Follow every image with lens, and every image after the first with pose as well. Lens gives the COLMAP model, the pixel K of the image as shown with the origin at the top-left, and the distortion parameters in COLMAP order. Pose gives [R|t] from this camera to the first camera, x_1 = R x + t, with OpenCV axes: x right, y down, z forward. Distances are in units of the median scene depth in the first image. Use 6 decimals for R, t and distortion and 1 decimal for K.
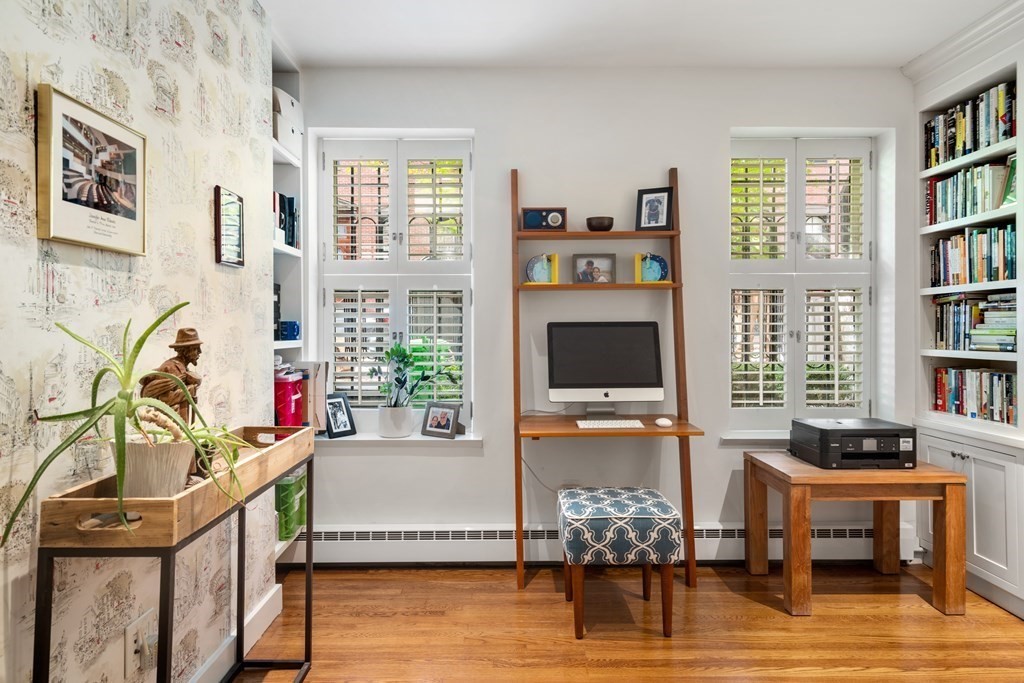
lens RADIAL K [[648.5, 0, 509.8], [0, 648.5, 332.7], [0, 0, 1]] dist [0.002006, 0.003675]
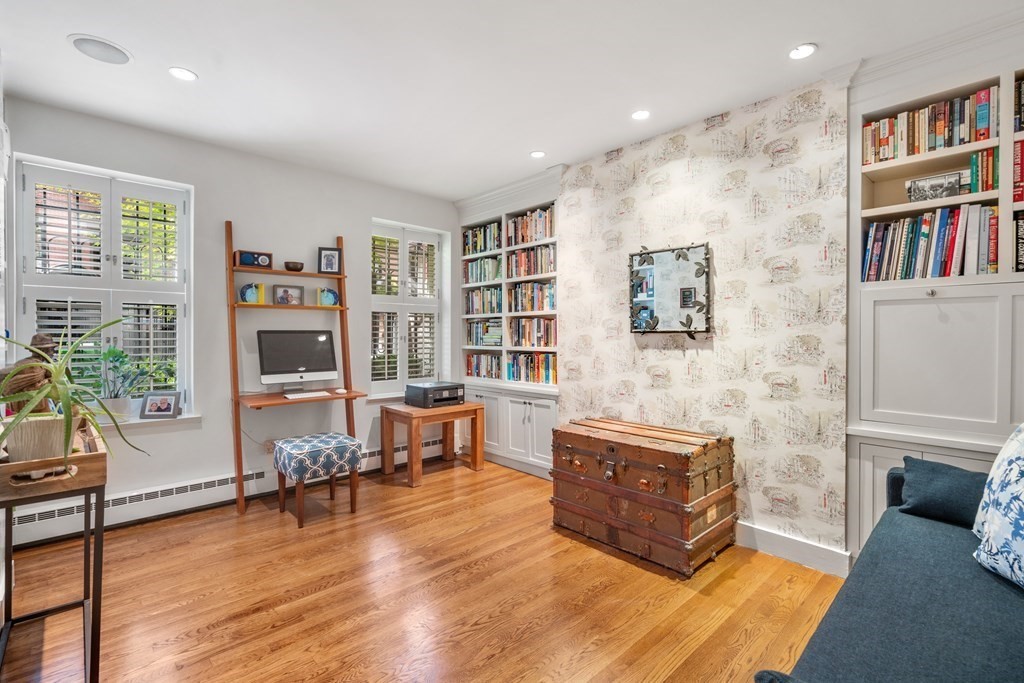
lens RADIAL K [[467.7, 0, 511.4], [0, 467.7, 341.9], [0, 0, 1]] dist [-0.015550, 0.001821]
pose [[0.731170, -0.007499, 0.682154, -0.241797], [0.002224, 0.999960, 0.008608, 0.002484], [-0.682191, -0.004777, 0.731158, -0.158266]]
